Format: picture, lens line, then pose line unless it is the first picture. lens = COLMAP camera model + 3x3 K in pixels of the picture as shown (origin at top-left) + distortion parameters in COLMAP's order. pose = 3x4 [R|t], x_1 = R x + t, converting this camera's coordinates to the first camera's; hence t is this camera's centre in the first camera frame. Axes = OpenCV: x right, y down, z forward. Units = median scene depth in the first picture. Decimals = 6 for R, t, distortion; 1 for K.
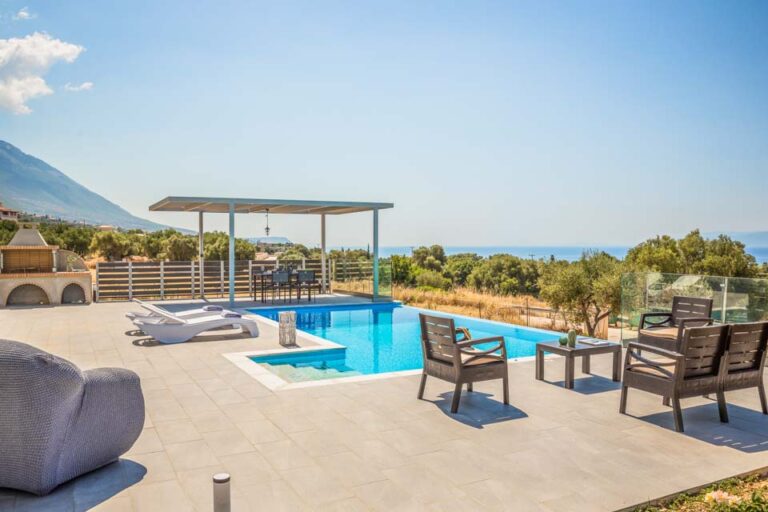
lens RADIAL K [[627.0, 0, 384.0], [0, 627.0, 256.0], [0, 0, 1]] dist [-0.008437, -0.001035]
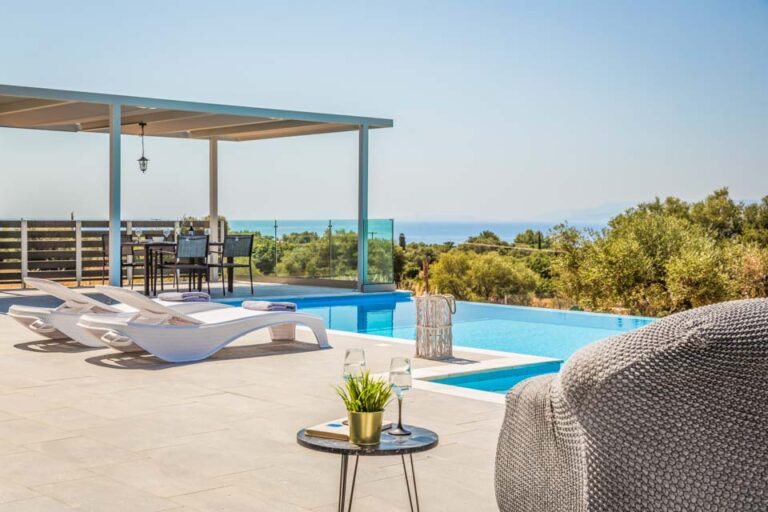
lens RADIAL K [[1012.2, 0, 384.0], [0, 1012.2, 256.0], [0, 0, 1]] dist [0.025723, 0.011616]
pose [[0.965595, 0.004734, 0.260009, -0.184266], [-0.010055, 0.999766, 0.019139, 0.017876], [-0.259857, -0.021095, 0.965417, 0.087858]]
